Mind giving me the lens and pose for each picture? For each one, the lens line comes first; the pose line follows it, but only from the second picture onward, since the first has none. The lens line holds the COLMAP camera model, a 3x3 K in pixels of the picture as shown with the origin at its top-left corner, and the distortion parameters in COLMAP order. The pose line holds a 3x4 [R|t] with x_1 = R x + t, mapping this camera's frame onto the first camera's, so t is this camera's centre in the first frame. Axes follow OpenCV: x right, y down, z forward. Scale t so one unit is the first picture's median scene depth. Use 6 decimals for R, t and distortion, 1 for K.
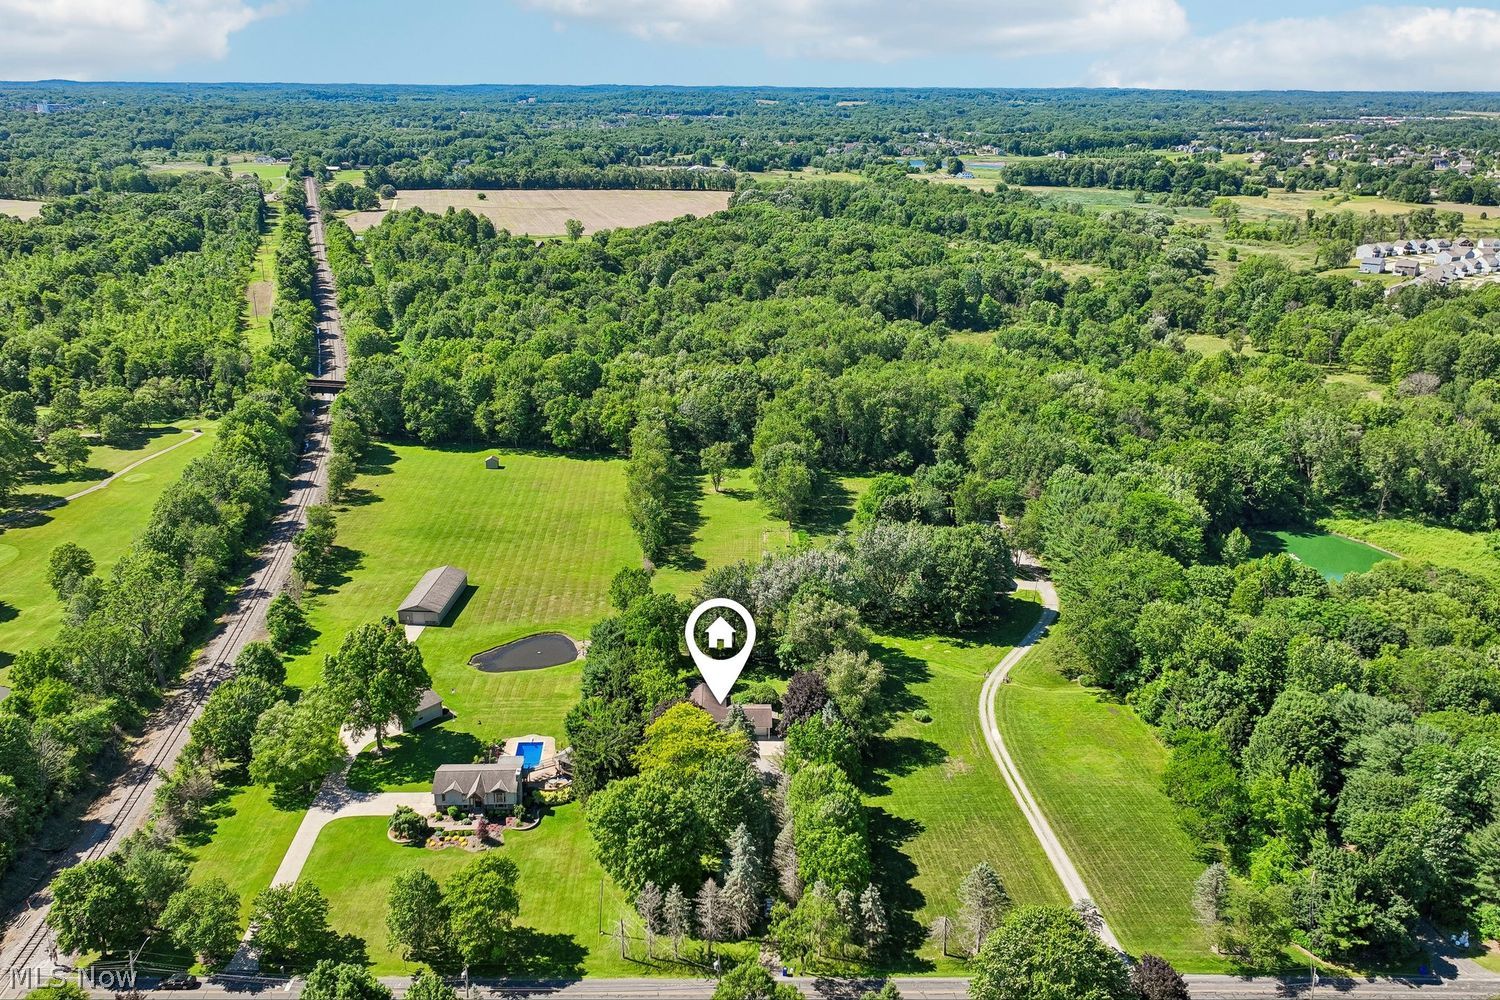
lens RADIAL K [[1165.6, 0, 747.9], [0, 1165.6, 498.9], [0, 0, 1]] dist [0.020806, -0.009768]
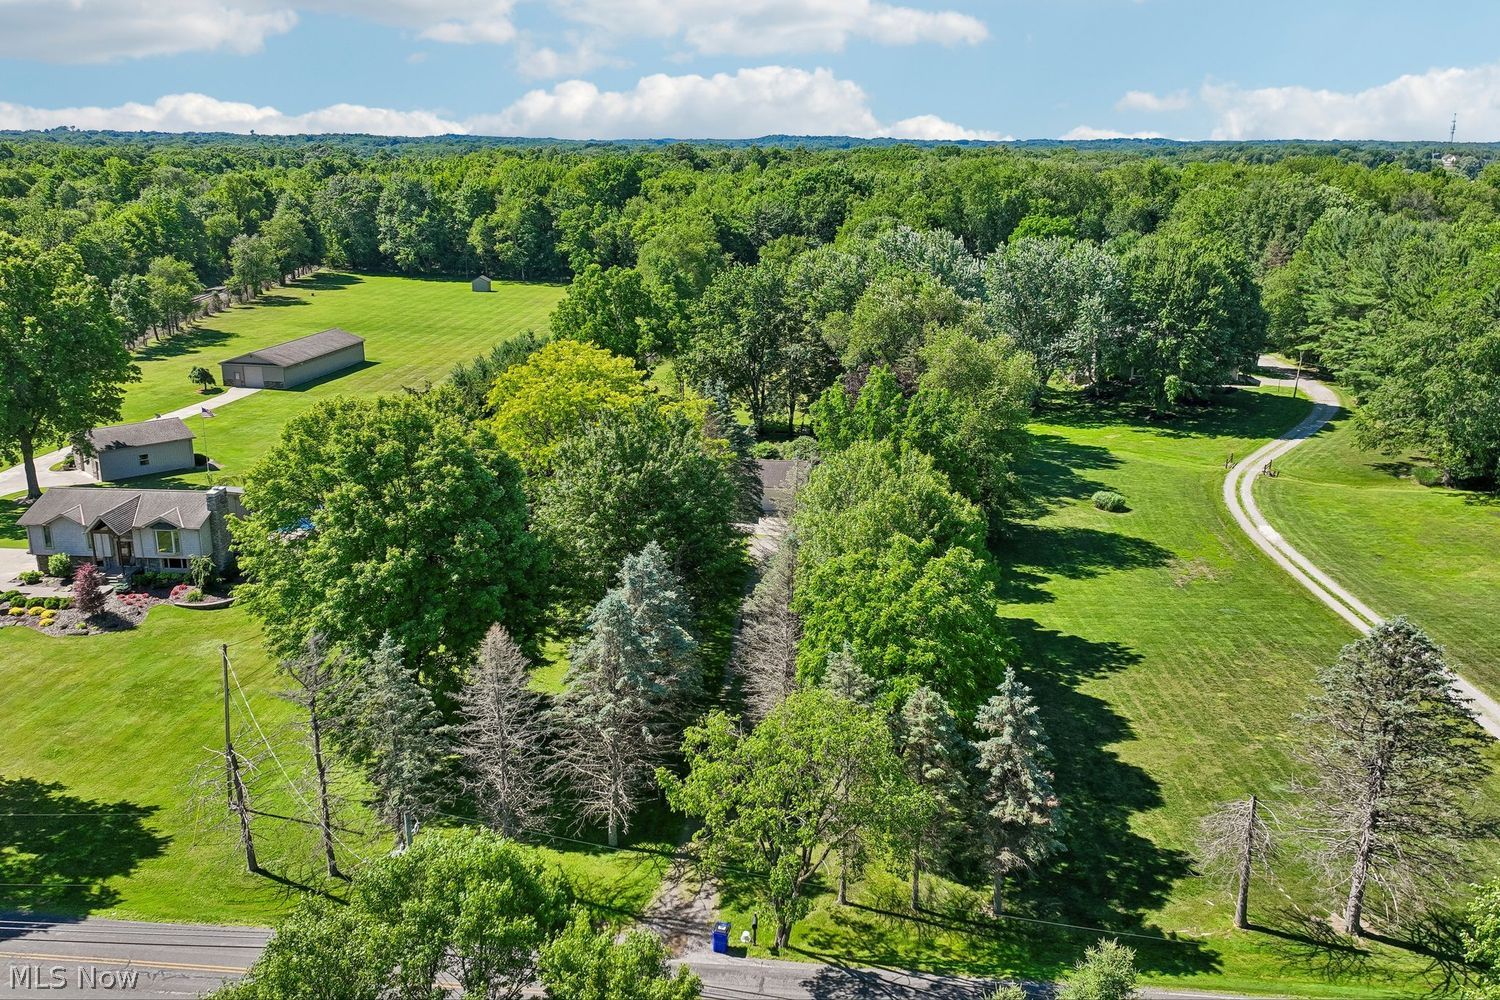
lens RADIAL K [[1165.6, 0, 752.7], [0, 1165.6, 501.4], [0, 0, 1]] dist [0.020806, -0.009768]
pose [[0.994042, 0.025974, -0.105857, 0.053507], [-0.030636, 0.998620, -0.042656, 0.232424], [0.104603, 0.045645, 0.993466, 0.530193]]
